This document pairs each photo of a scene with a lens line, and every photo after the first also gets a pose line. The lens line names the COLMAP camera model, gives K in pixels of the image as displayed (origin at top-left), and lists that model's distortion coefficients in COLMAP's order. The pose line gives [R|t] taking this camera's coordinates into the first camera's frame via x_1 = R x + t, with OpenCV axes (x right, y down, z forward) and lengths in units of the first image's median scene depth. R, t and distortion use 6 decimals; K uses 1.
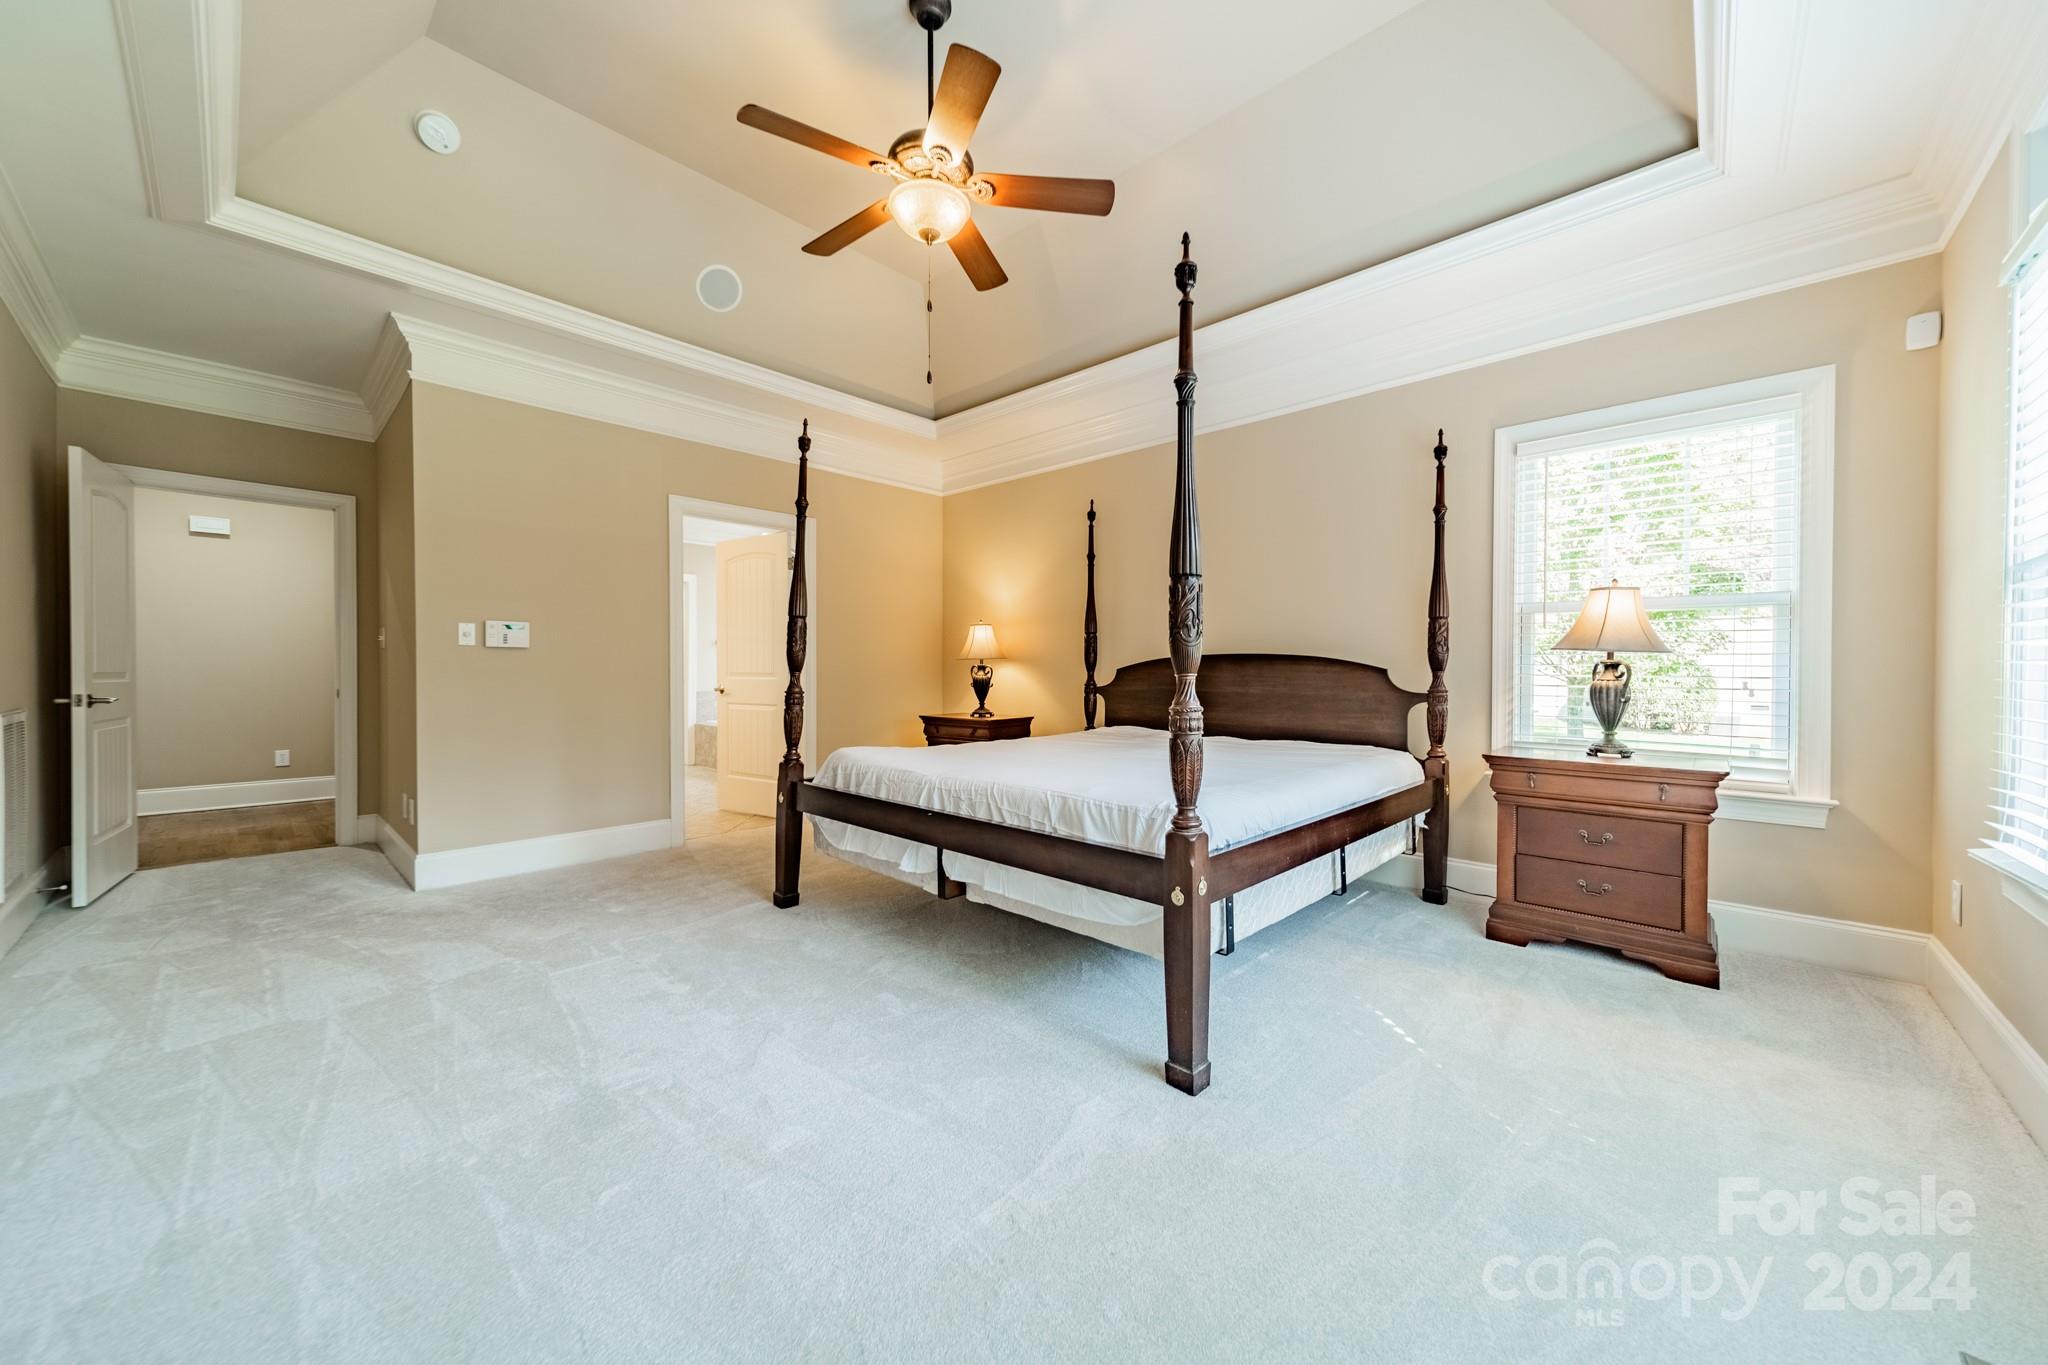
lens RADIAL K [[733.8, 0, 1044.4], [0, 733.8, 690.9], [0, 0, 1]] dist [0.005874, 0.000543]
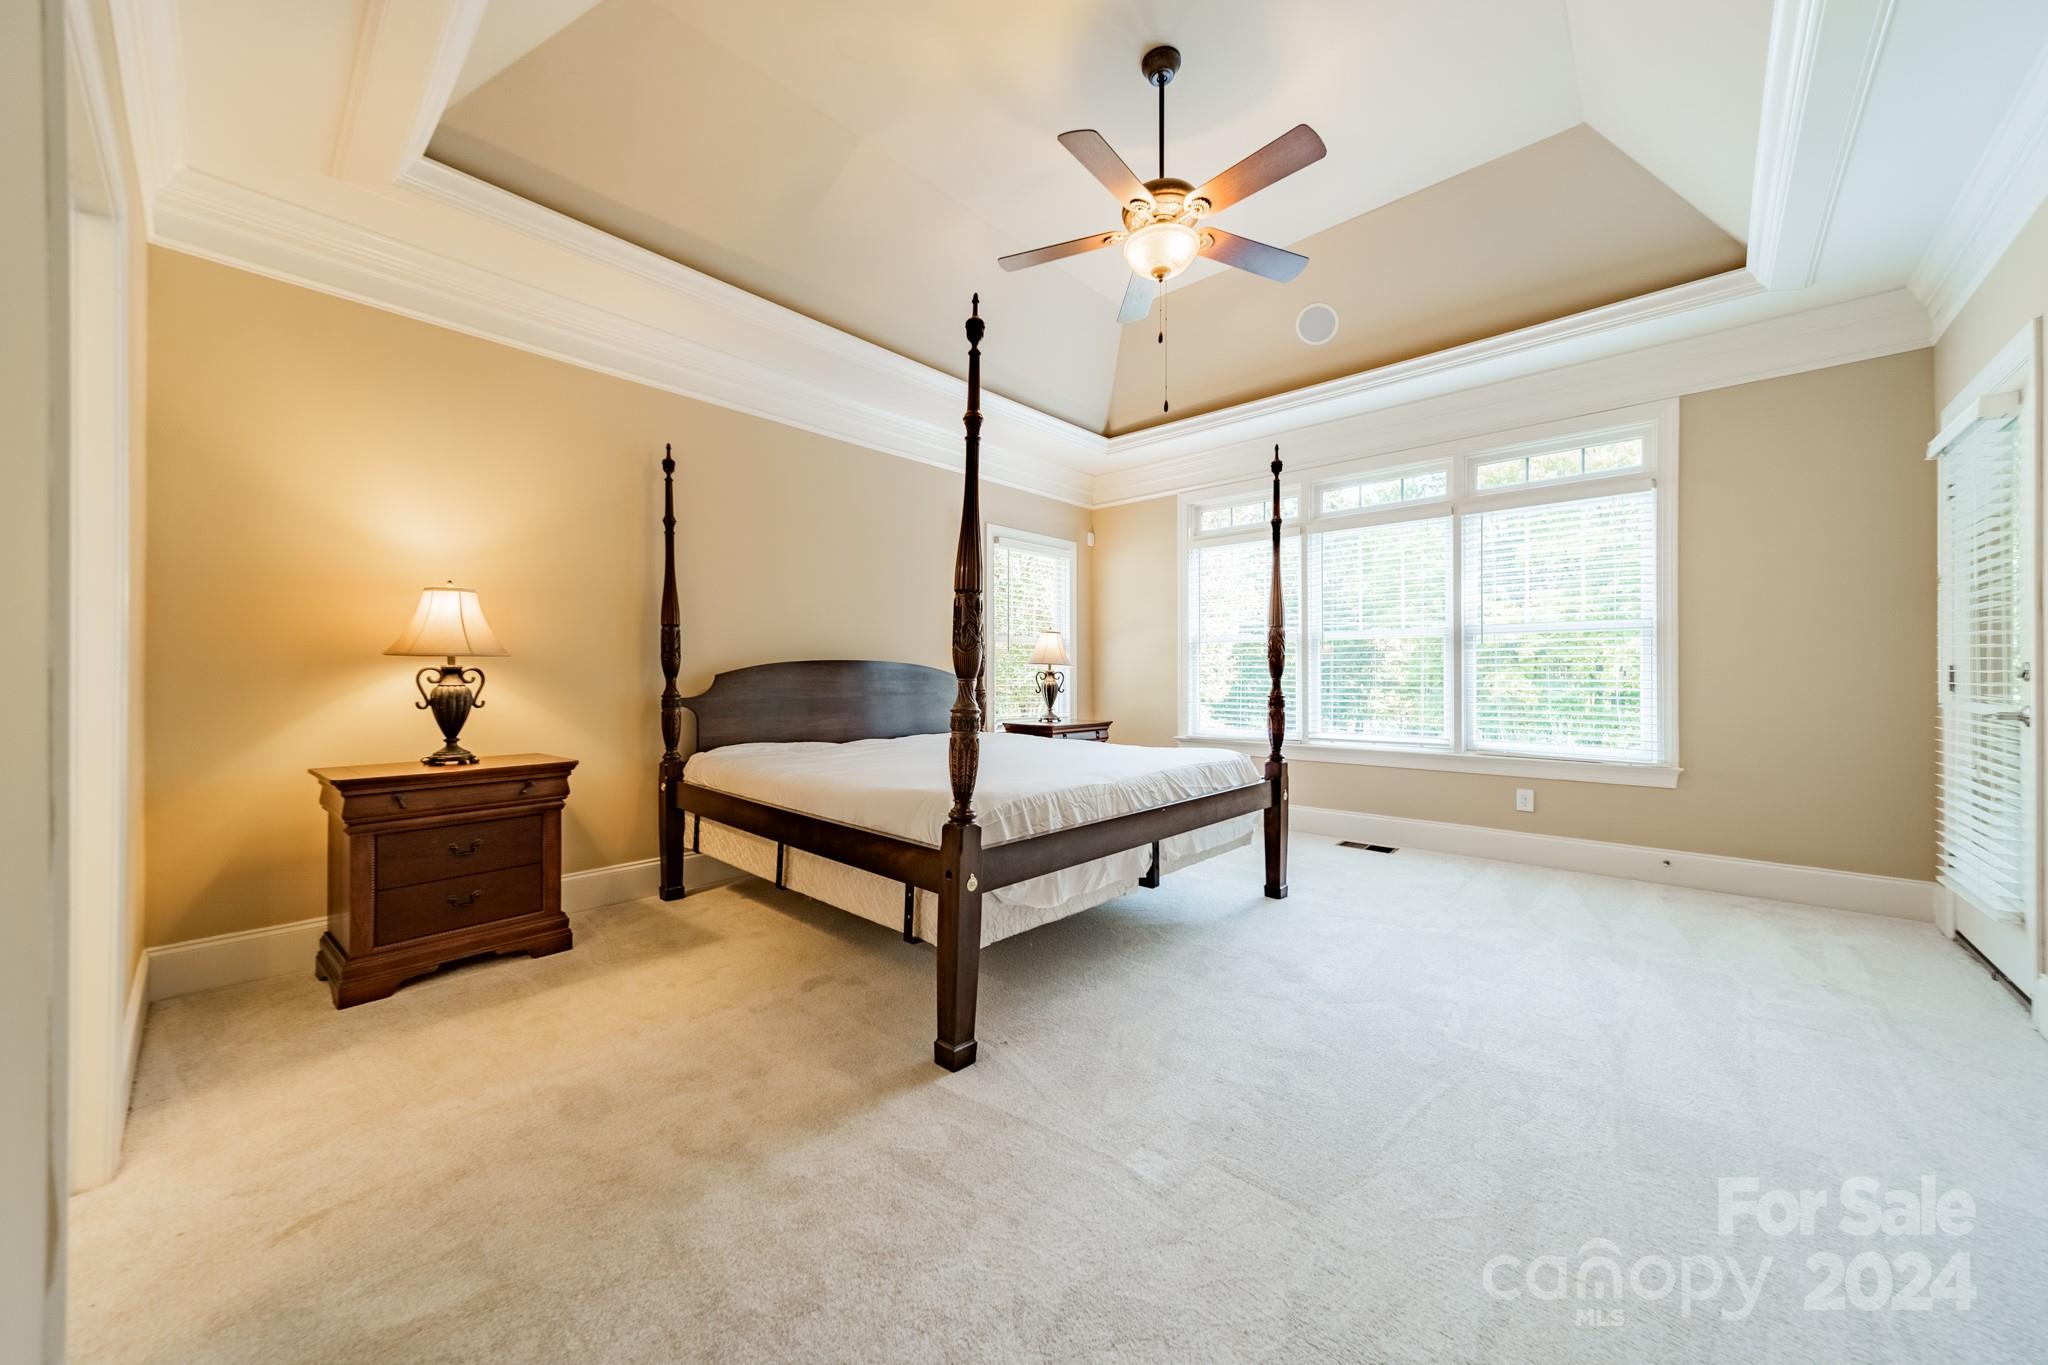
lens RADIAL K [[733.8, 0, 1038.7], [0, 733.8, 668.5], [0, 0, 1]] dist [0.005874, 0.000543]
pose [[-0.000142, 0.010644, 0.999943, -0.663388], [0.027942, 0.999553, -0.010636, -0.018212], [-0.999610, 0.027938, -0.000440, 0.636027]]
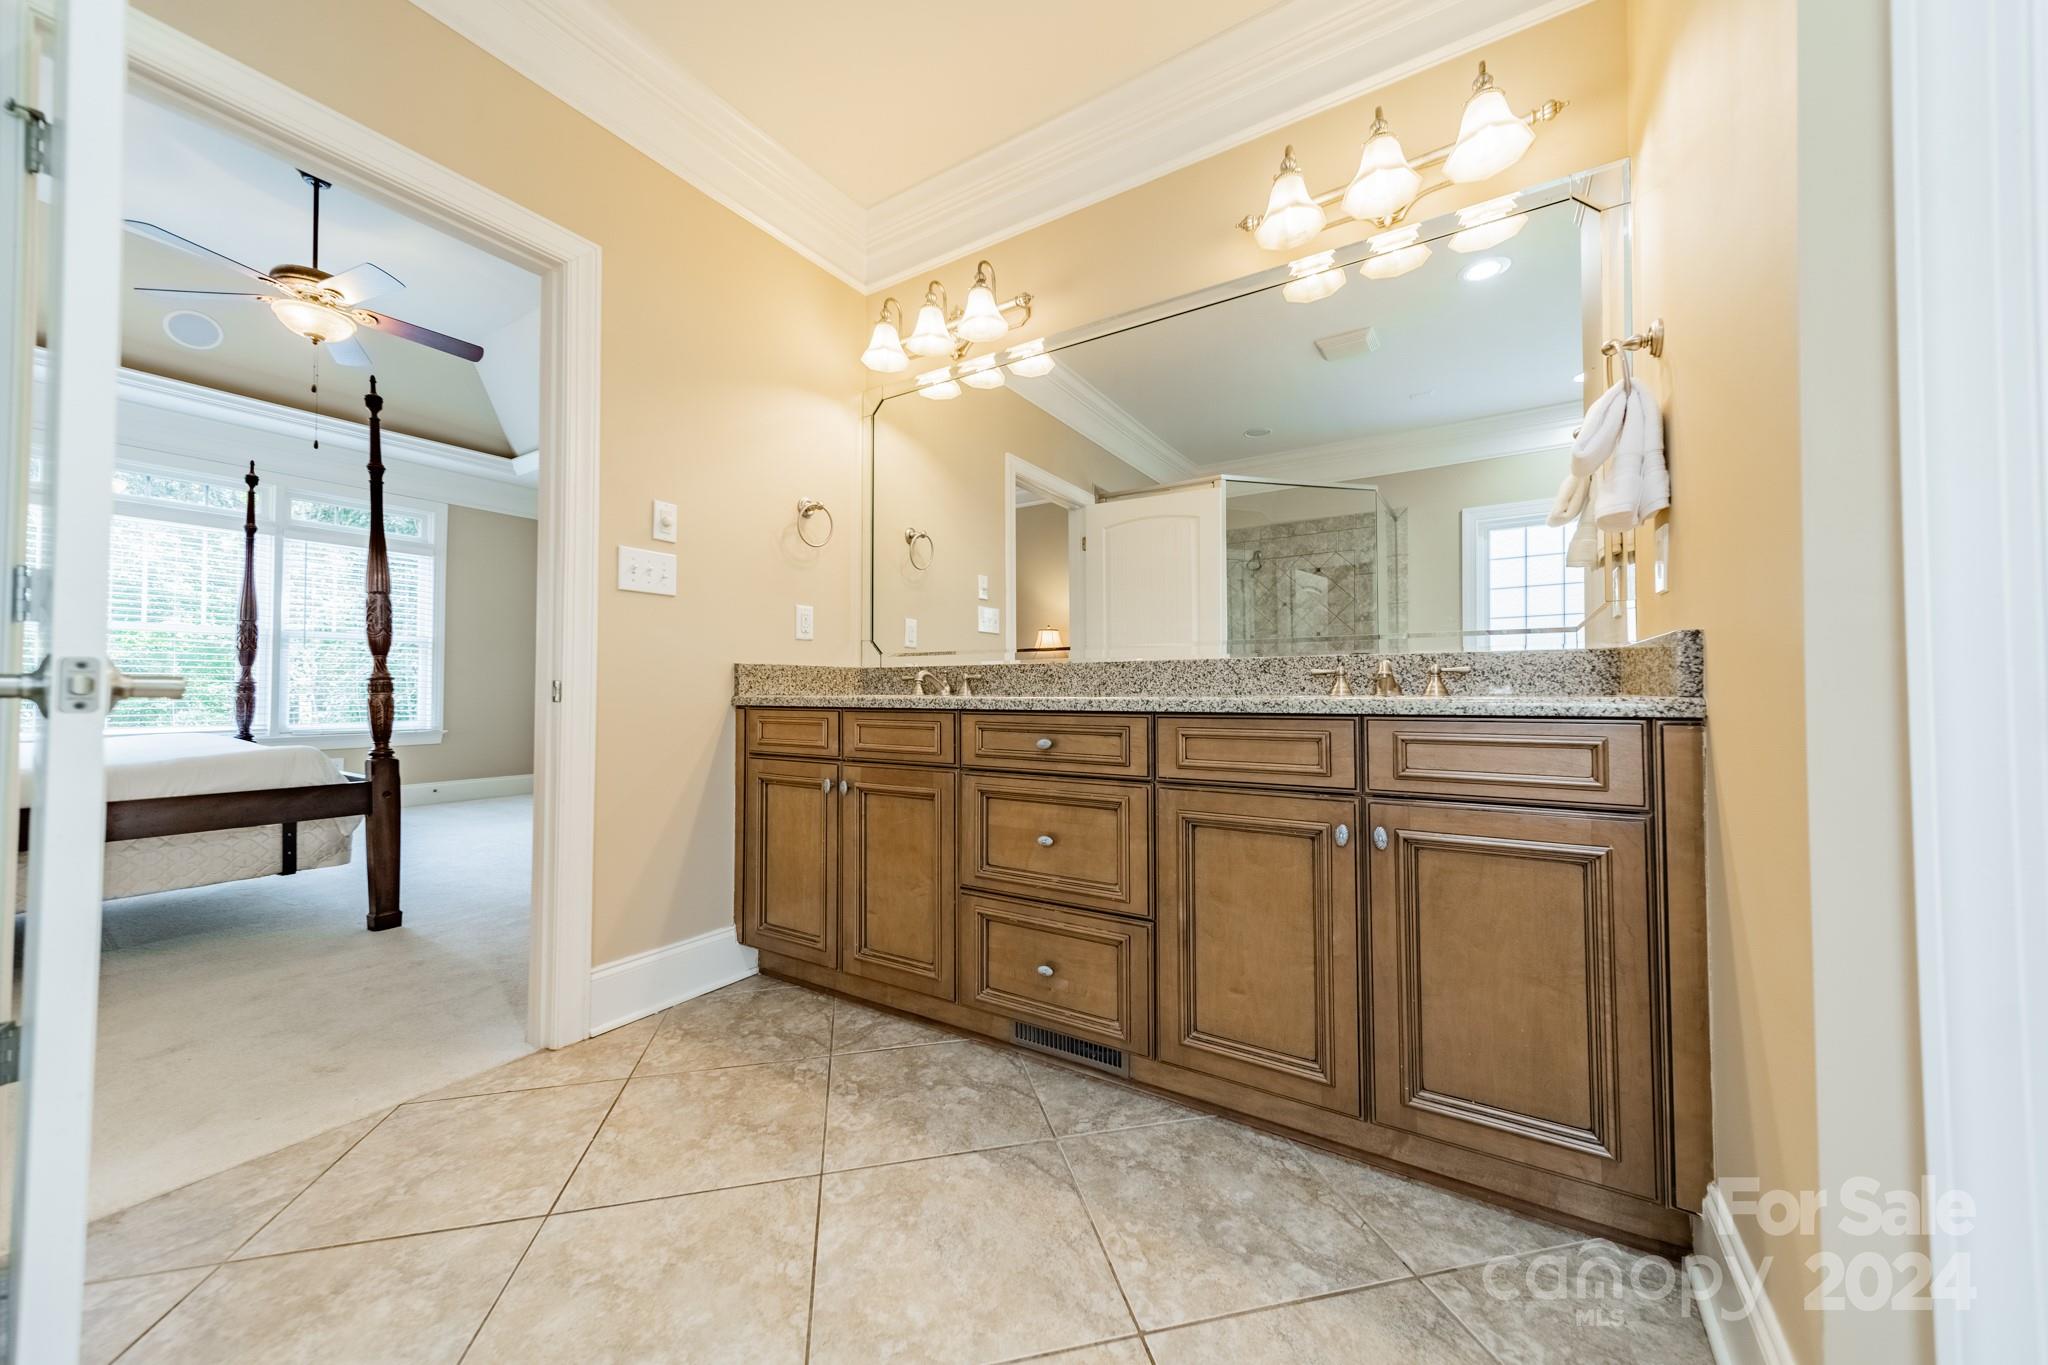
lens RADIAL K [[733.8, 0, 1023.1], [0, 733.8, 677.8], [0, 0, 1]] dist [0.005874, 0.000543]
pose [[-0.985736, -0.007826, -0.168115, -0.647518], [-0.008684, 0.999953, 0.004370, 0.000466], [0.168073, 0.005768, -0.985758, 1.998702]]
